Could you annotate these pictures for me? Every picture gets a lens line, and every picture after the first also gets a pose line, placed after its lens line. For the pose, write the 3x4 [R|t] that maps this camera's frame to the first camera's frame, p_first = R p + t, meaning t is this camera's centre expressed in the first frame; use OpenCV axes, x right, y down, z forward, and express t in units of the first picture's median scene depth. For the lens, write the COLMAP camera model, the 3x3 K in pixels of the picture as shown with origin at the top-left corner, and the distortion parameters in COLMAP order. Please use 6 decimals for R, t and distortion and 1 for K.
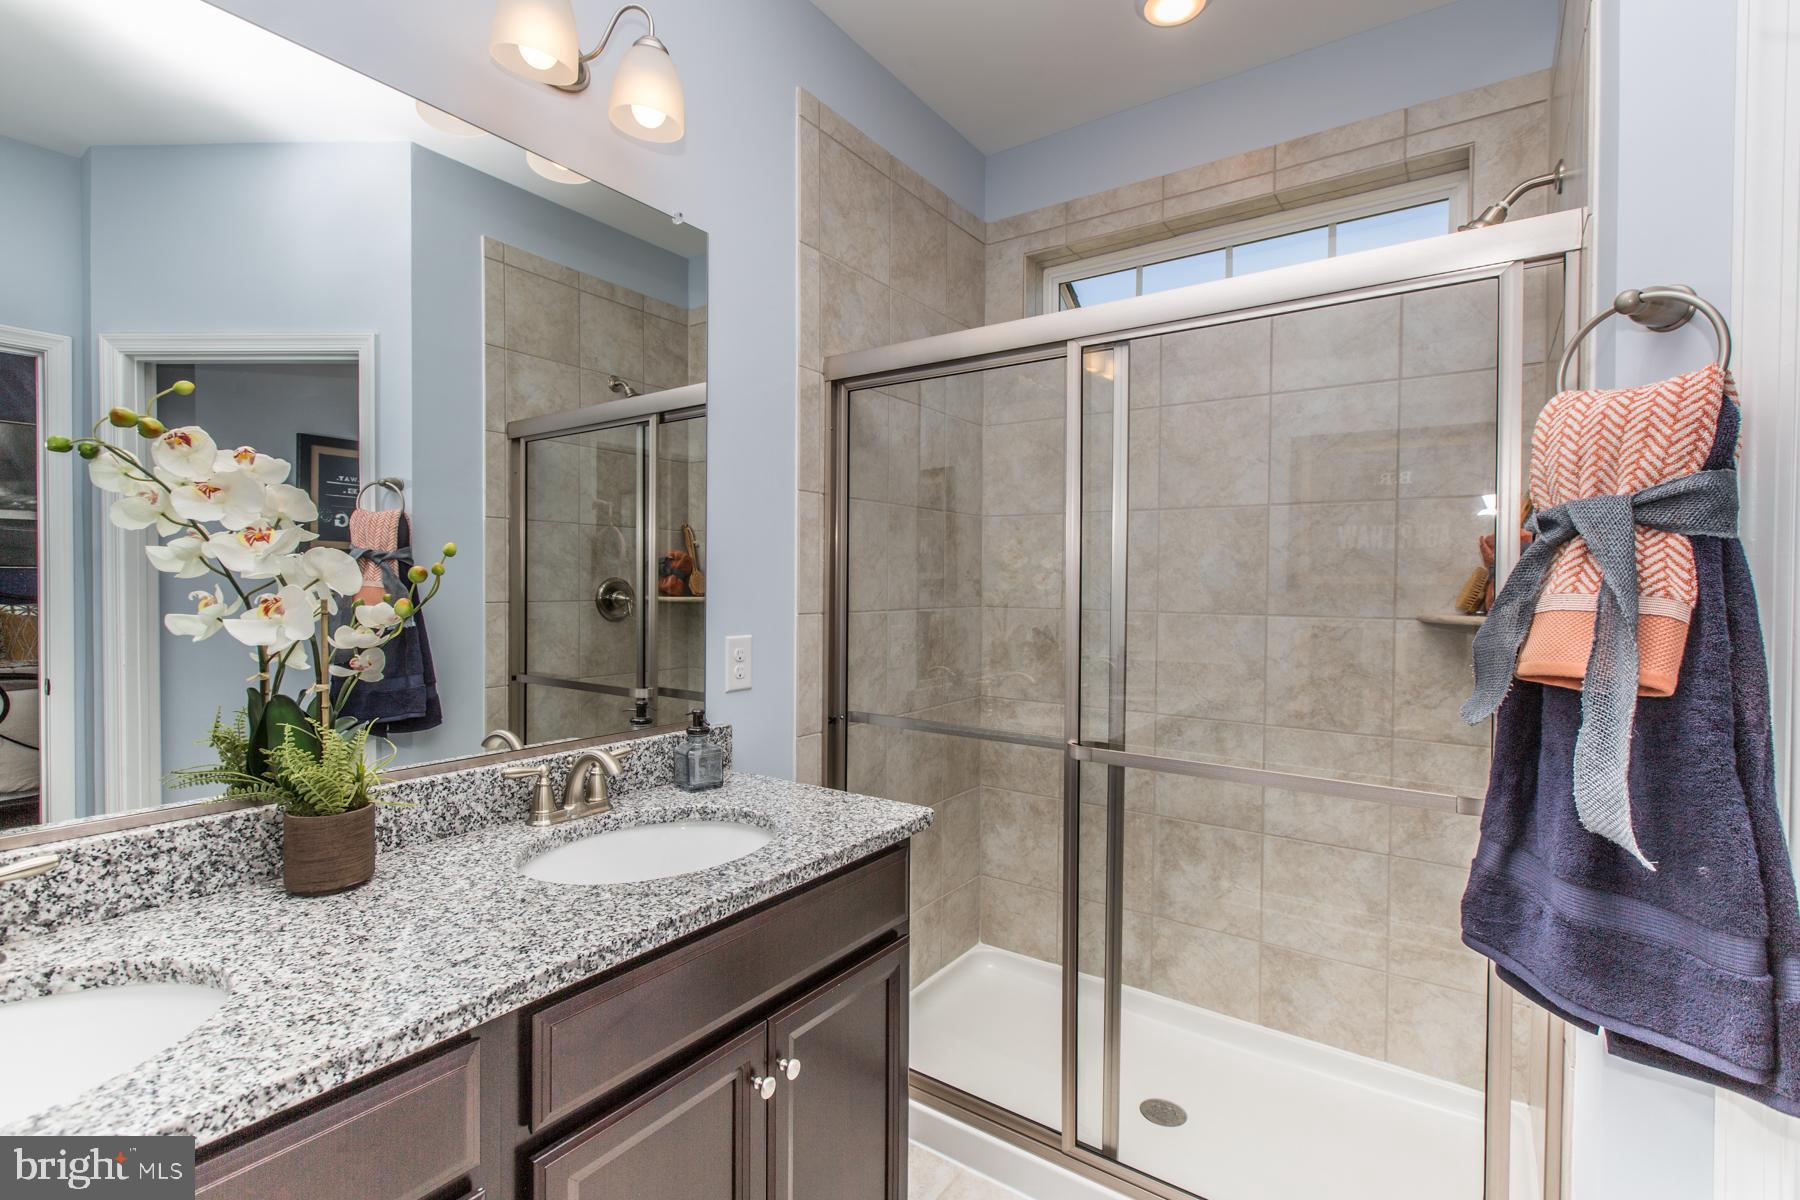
lens RADIAL K [[800.9, 0, 862.8], [0, 800.9, 596.1], [0, 0, 1]] dist [0.005840, -0.001379]
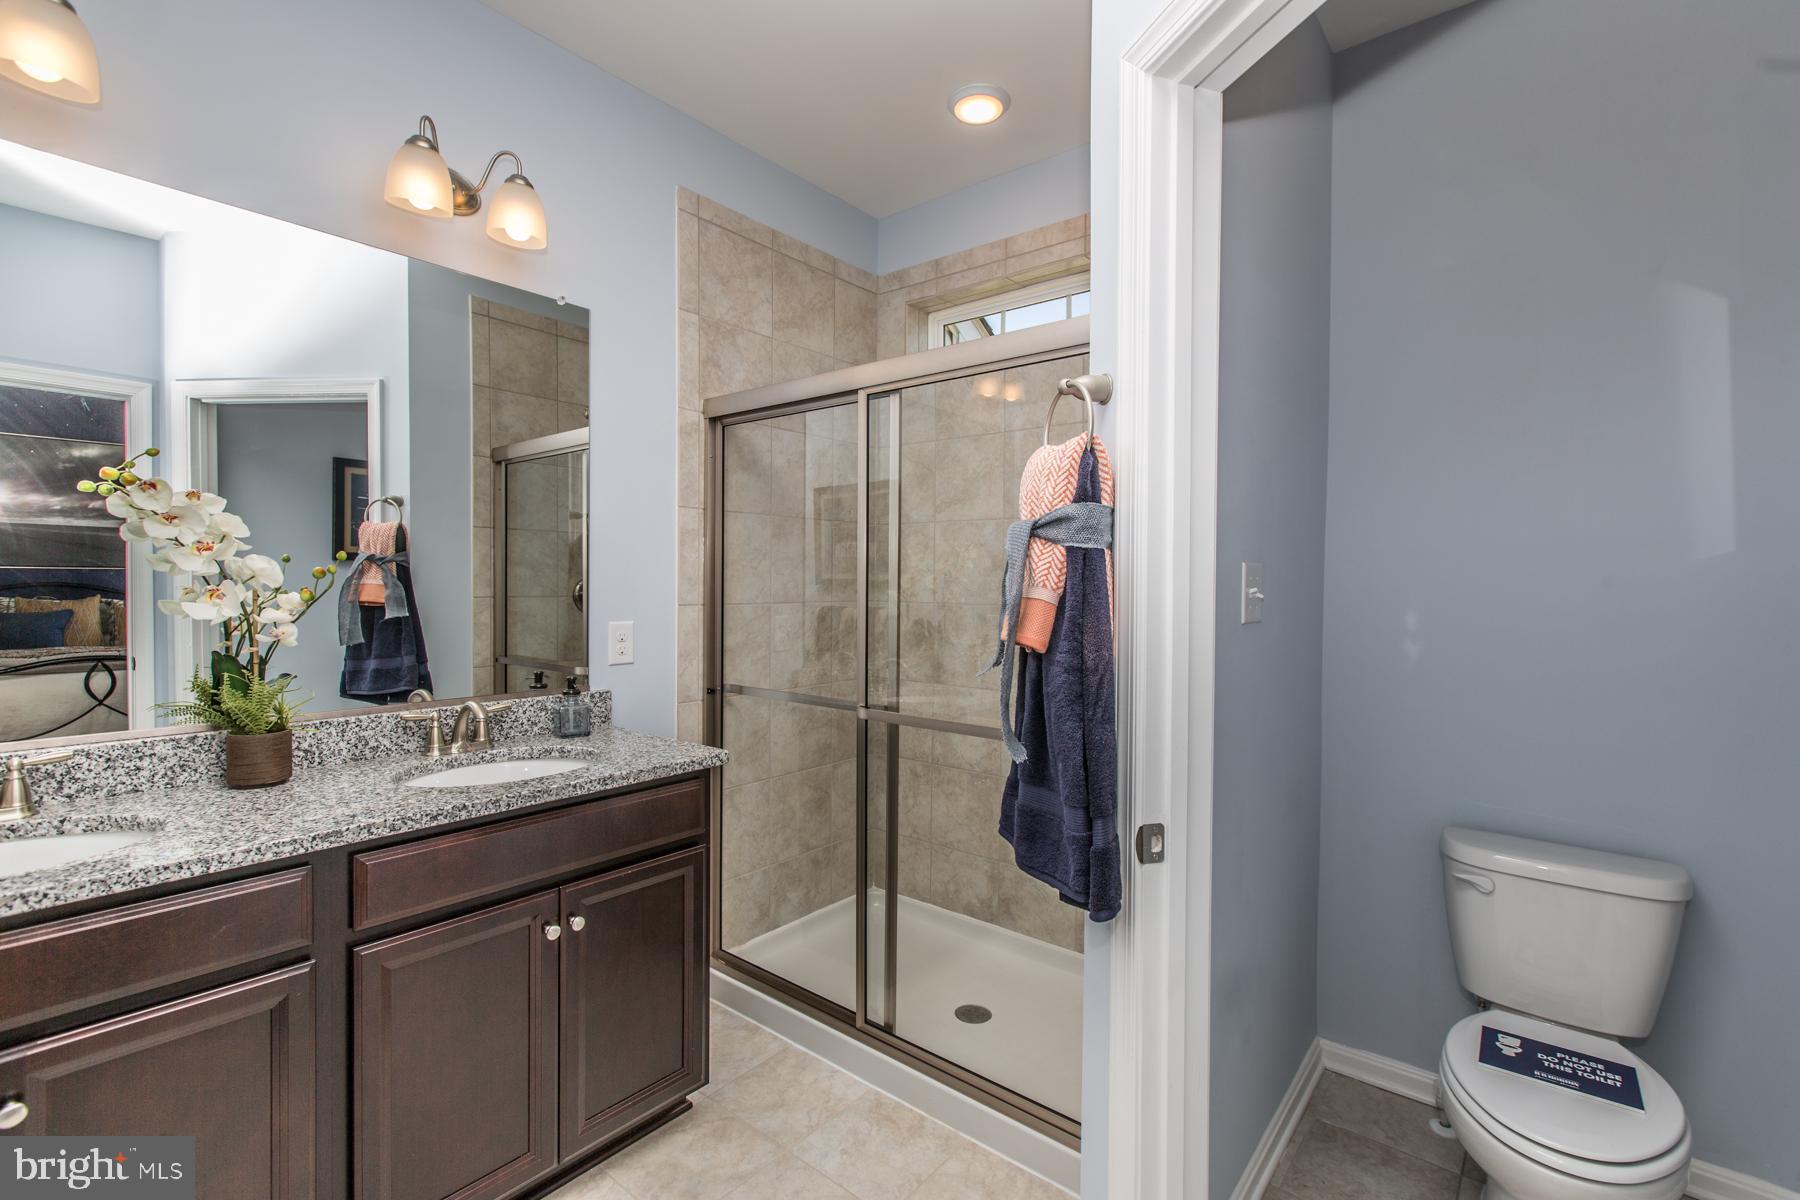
lens RADIAL K [[800.9, 0, 907.1], [0, 800.9, 597.5], [0, 0, 1]] dist [0.005840, -0.001379]
pose [[0.997851, 0.001569, -0.065502, 0.365963], [-0.001536, 0.999999, 0.000558, 0.009235], [0.065503, -0.000456, 0.997852, -0.232315]]
